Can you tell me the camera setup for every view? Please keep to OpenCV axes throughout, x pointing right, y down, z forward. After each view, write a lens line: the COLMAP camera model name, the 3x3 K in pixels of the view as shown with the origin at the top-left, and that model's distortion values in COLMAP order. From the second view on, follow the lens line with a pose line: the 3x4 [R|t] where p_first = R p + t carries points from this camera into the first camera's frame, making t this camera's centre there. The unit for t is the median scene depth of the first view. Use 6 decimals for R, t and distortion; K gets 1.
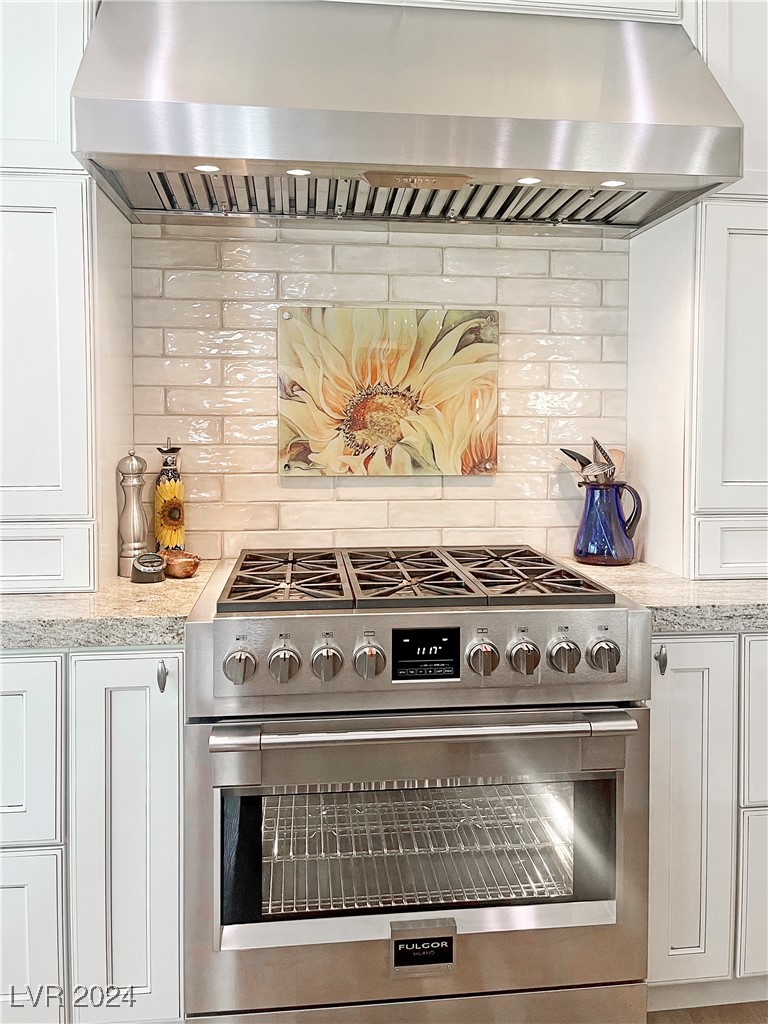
lens RADIAL K [[802.7, 0, 388.8], [0, 802.7, 459.4], [0, 0, 1]] dist [0.063262, -0.084994]
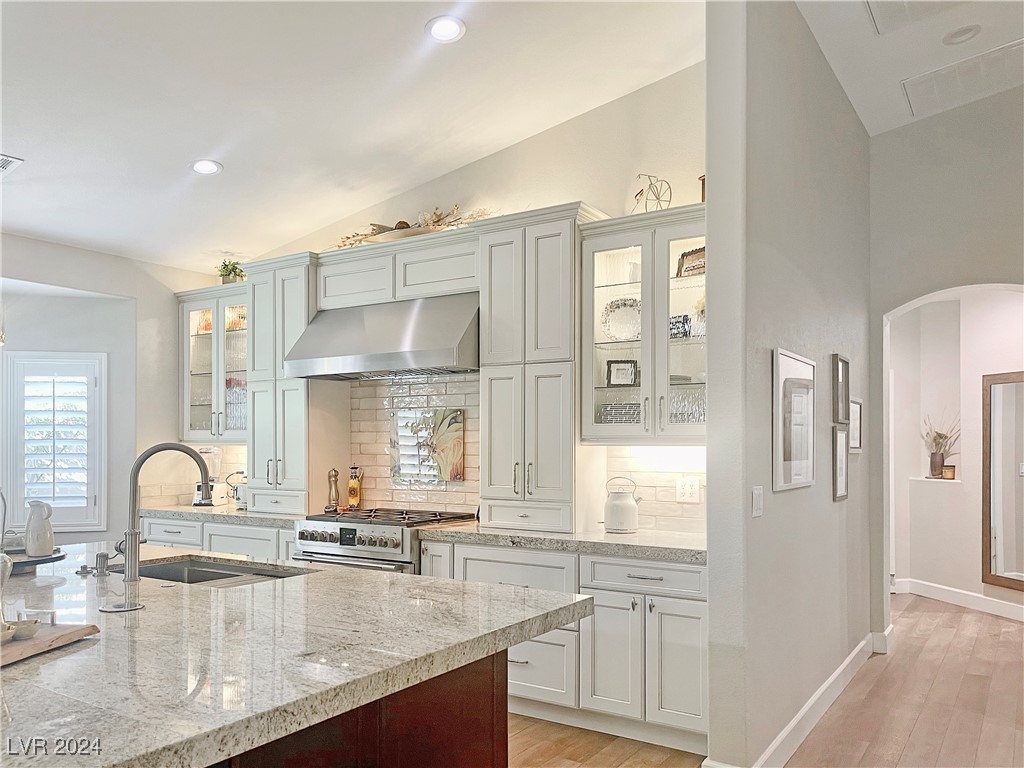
lens RADIAL K [[793.3, 0, 514.1], [0, 793.3, 436.5], [0, 0, 1]] dist [0.045805, -0.006725]
pose [[0.772882, -0.009042, -0.634485, 1.734959], [-0.026935, 0.998530, -0.047039, -0.006254], [0.633978, 0.053446, 0.771502, -0.654467]]
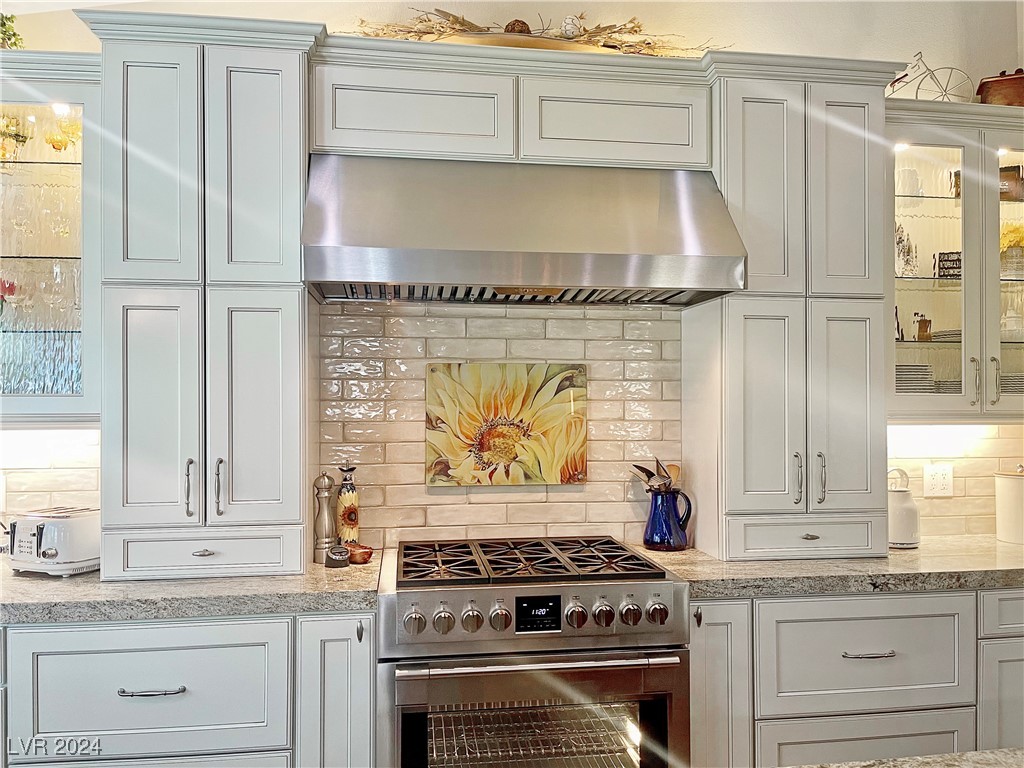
lens RADIAL K [[782.3, 0, 512.0], [0, 782.3, 402.4], [0, 0, 1]] dist [0.065349, -0.079825]
pose [[0.999578, -0.004708, 0.028675, -0.030549], [0.006154, 0.998703, -0.050550, -0.054674], [-0.028400, 0.050705, 0.998310, -0.338579]]
